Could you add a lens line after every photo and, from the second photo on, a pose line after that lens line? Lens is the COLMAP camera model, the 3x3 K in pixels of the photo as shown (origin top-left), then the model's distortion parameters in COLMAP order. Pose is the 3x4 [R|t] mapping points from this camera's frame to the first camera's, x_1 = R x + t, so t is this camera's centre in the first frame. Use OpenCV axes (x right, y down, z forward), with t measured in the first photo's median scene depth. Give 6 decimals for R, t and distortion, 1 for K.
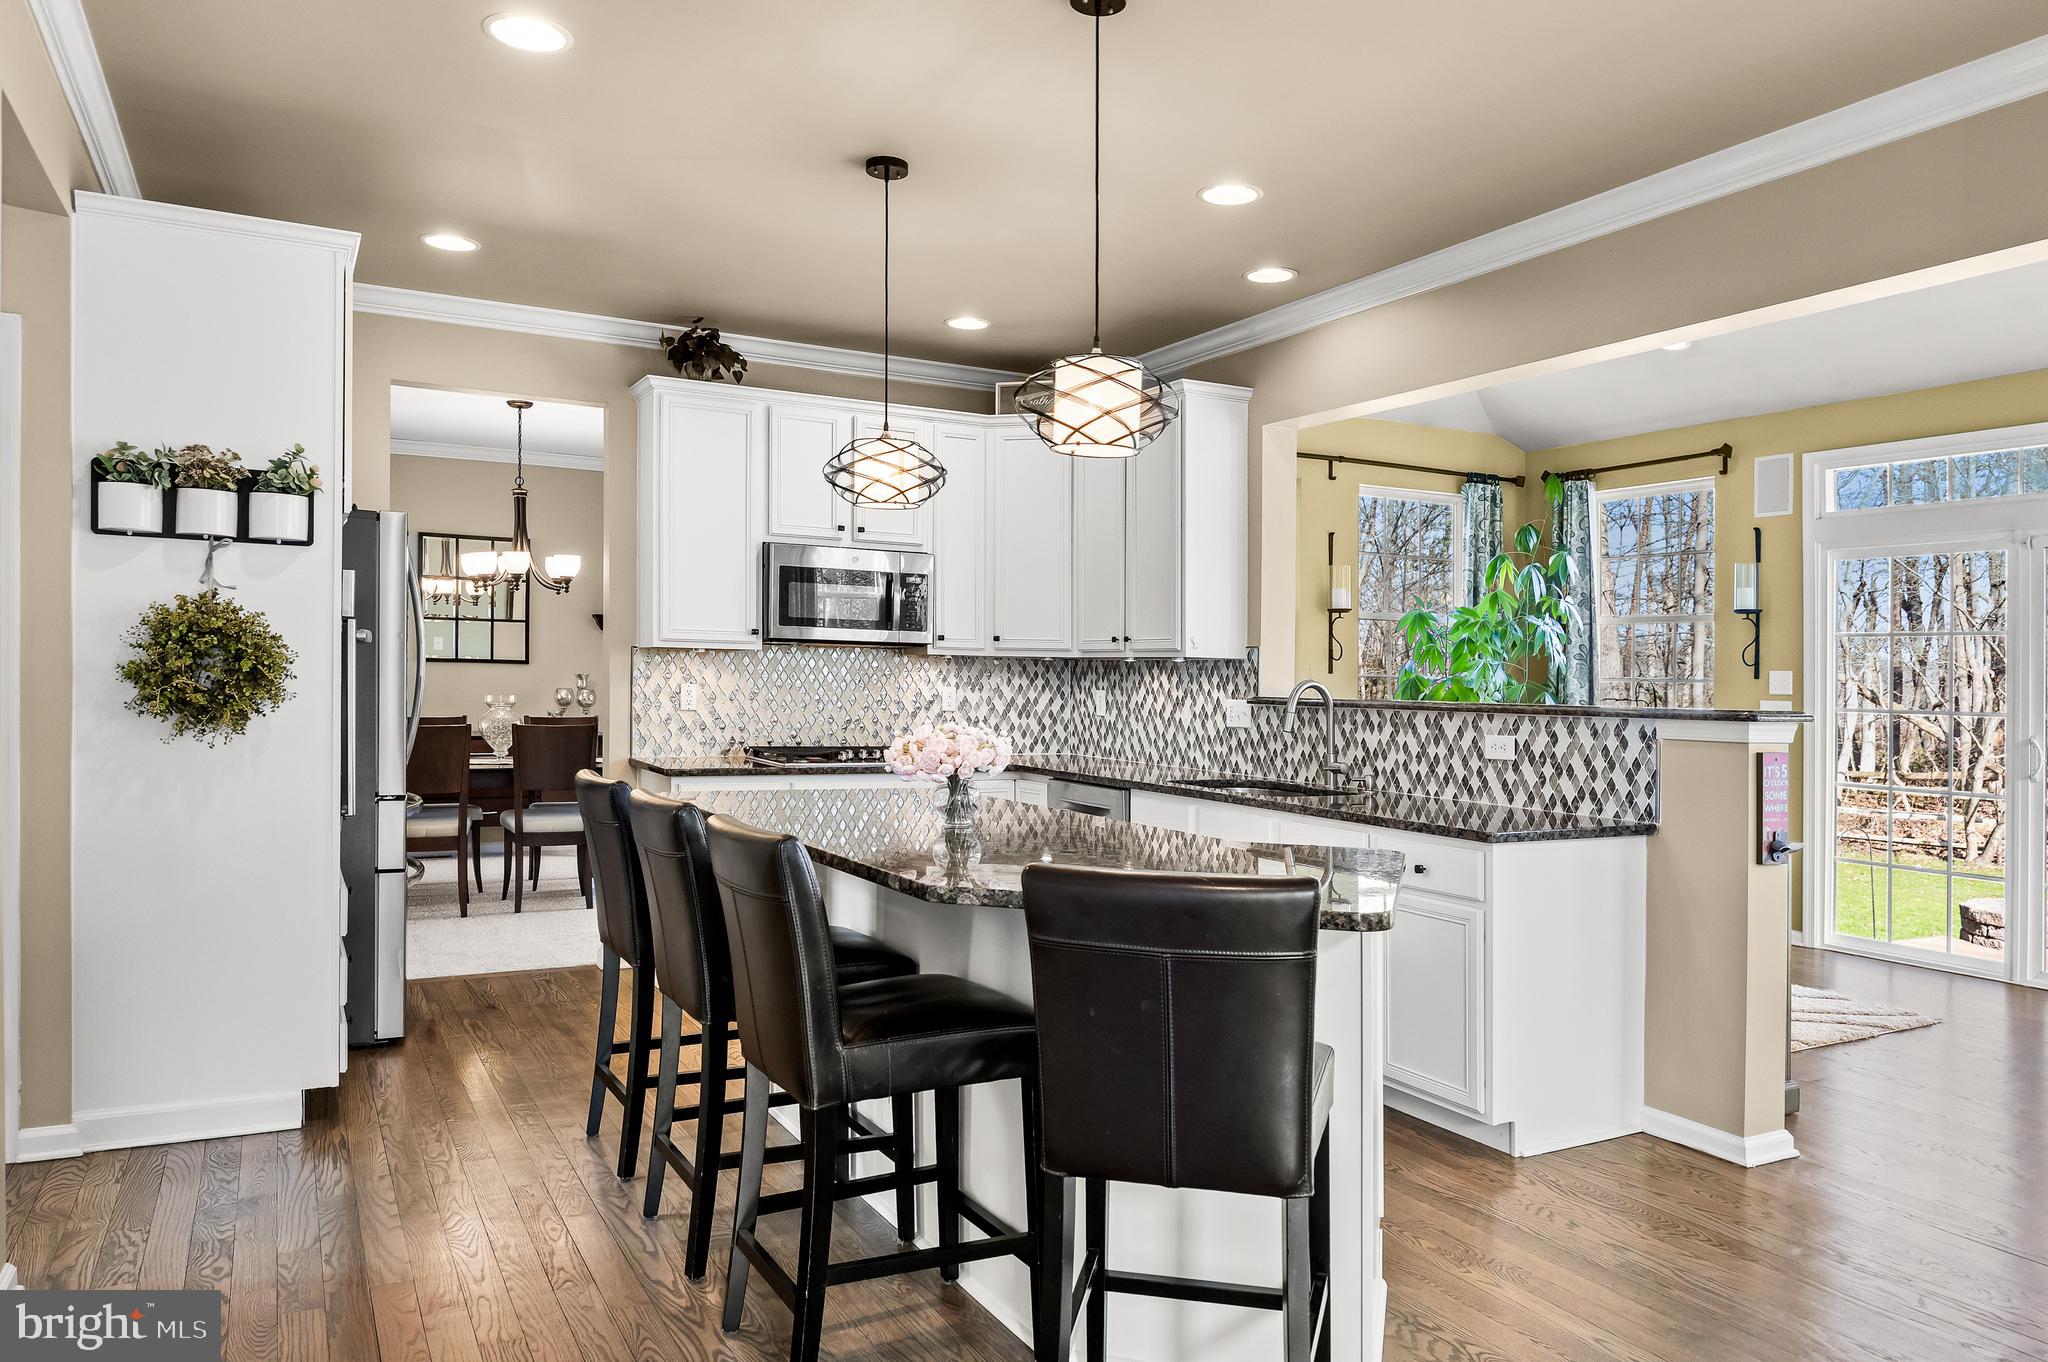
lens RADIAL K [[1402.3, 0, 1029.2], [0, 1402.3, 672.8], [0, 0, 1]] dist [-0.003419, 0.002546]
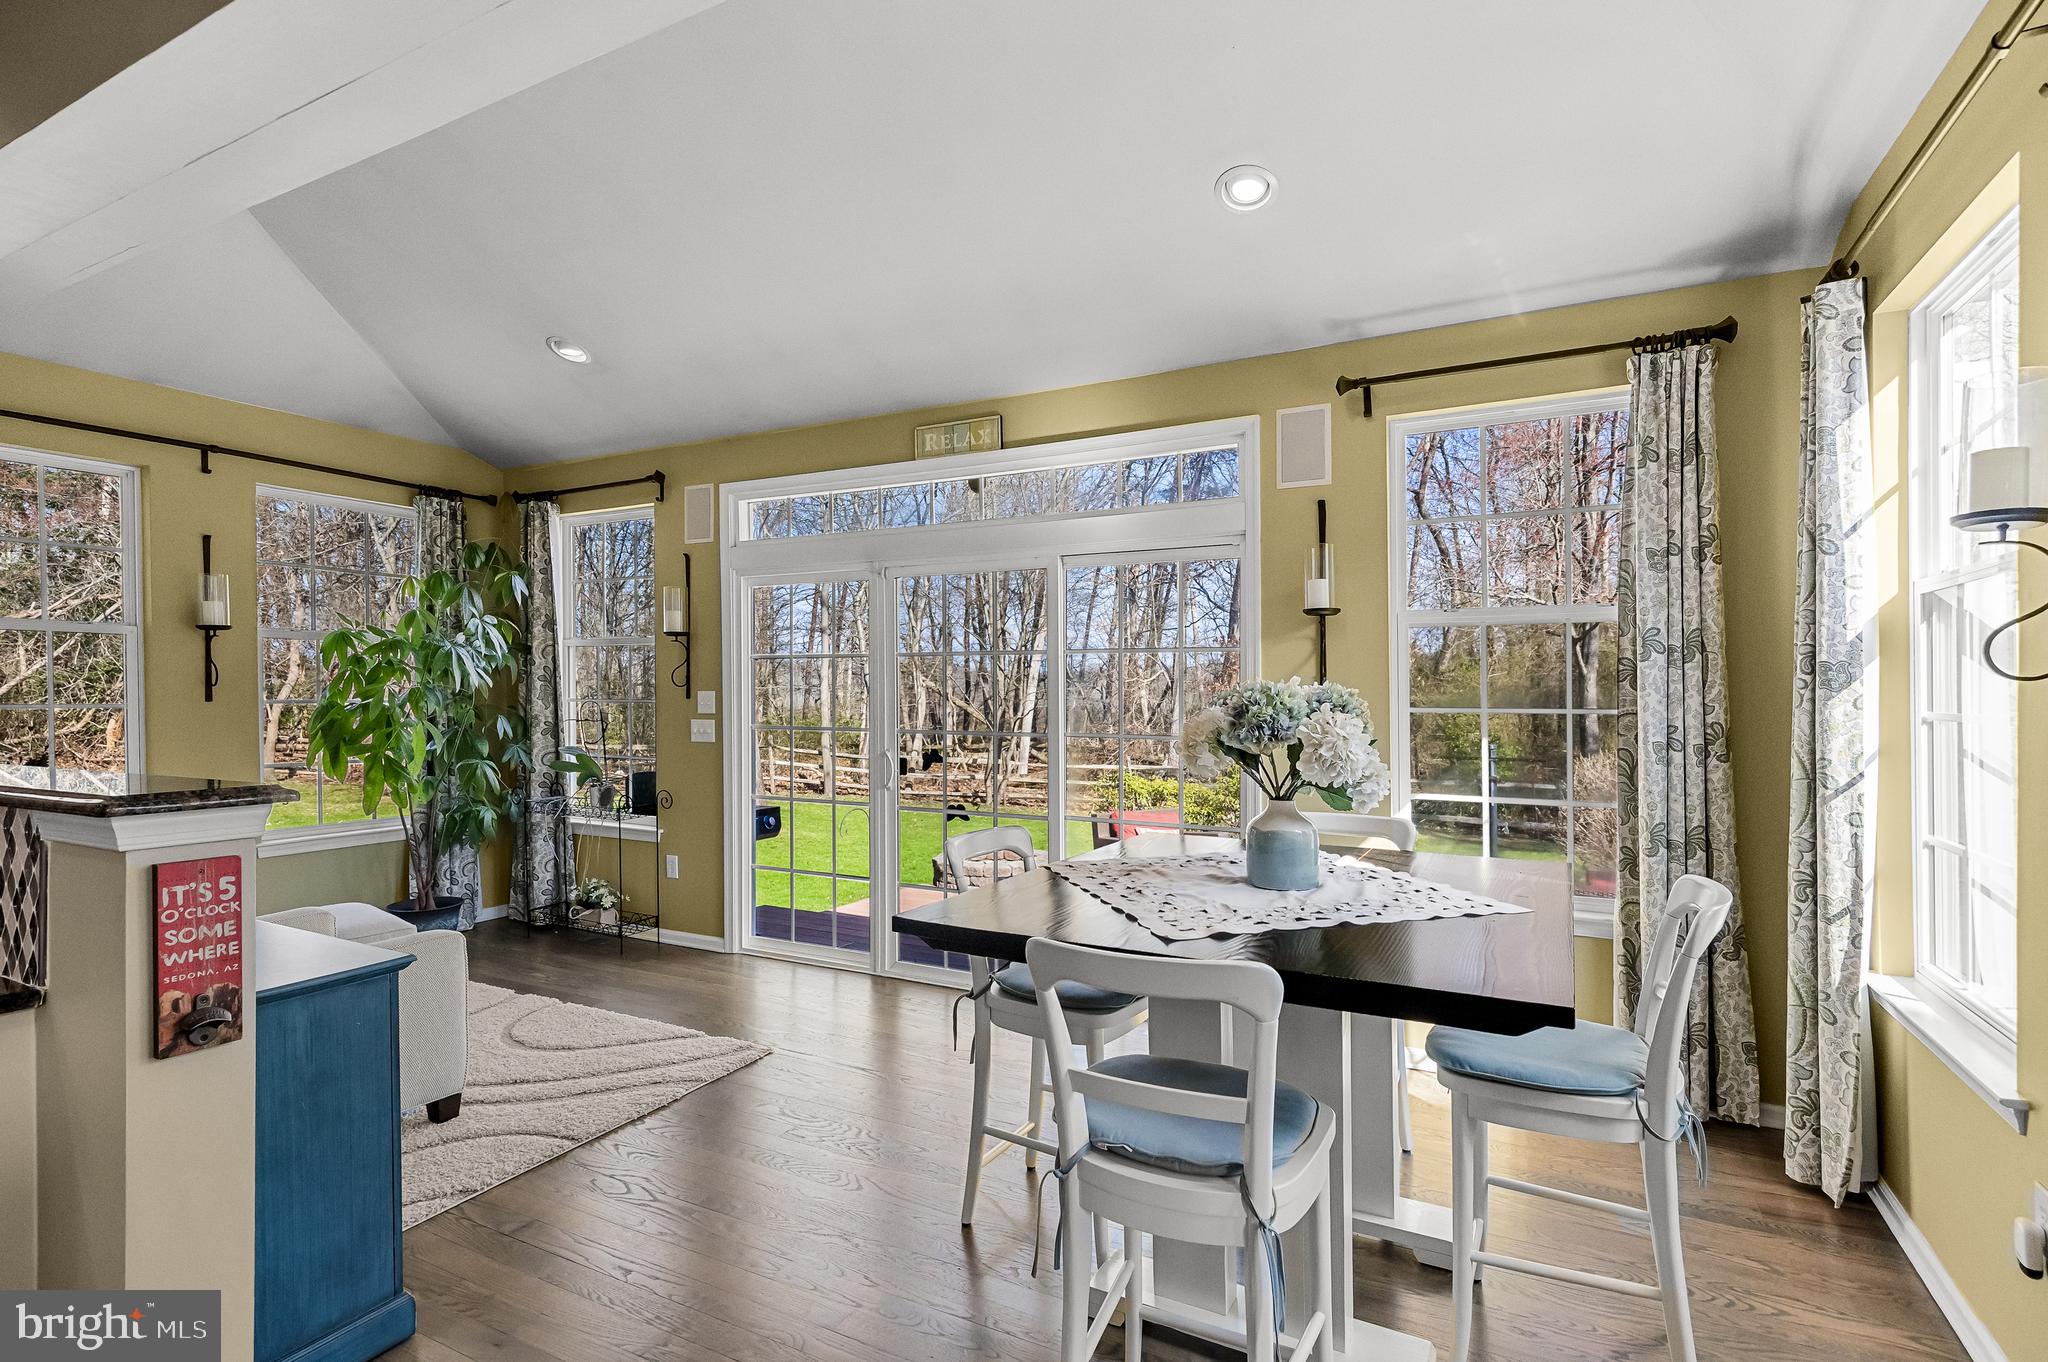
lens RADIAL K [[999.9, 0, 1020.6], [0, 999.9, 681.9], [0, 0, 1]] dist [-0.001872, -0.000159]
pose [[0.833058, -0.013938, 0.553010, 0.290586], [0.013486, 0.999897, 0.004886, -0.007705], [-0.553021, 0.003388, 0.833160, 0.225246]]
